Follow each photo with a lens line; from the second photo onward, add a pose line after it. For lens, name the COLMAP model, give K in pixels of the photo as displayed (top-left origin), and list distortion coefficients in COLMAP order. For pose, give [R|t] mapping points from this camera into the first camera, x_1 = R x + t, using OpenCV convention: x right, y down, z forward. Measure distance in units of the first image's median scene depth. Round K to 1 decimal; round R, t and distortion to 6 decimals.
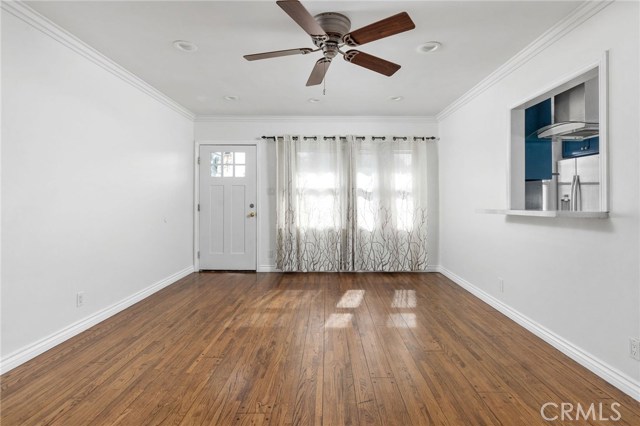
lens RADIAL K [[318.5, 0, 328.9], [0, 318.5, 199.3], [0, 0, 1]] dist [-0.000147, 0.000220]
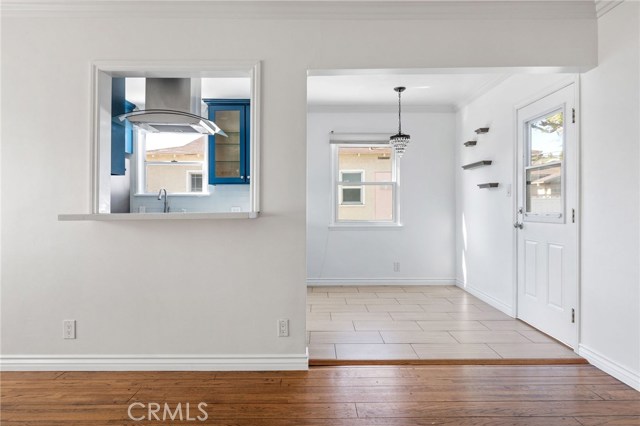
lens RADIAL K [[378.6, 0, 317.0], [0, 378.6, 207.3], [0, 0, 1]] dist [-0.005198, 0.000868]
pose [[-0.003482, -0.000703, 0.999994, -0.158567], [-0.004043, 0.999992, 0.000689, 0.010188], [-0.999986, -0.004040, -0.003485, 0.330892]]
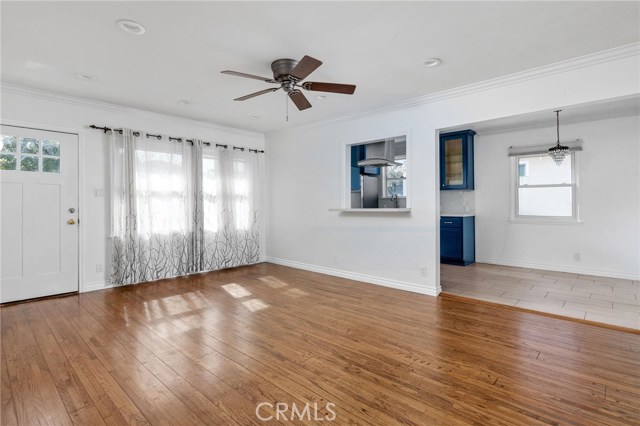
lens RADIAL K [[318.5, 0, 323.1], [0, 318.5, 201.7], [0, 0, 1]] dist [-0.000147, 0.000220]
pose [[0.681745, 0.000752, 0.731590, -0.407033], [0.001074, 0.999997, -0.002029, 0.000804], [-0.731589, 0.002169, 0.681742, 0.008452]]
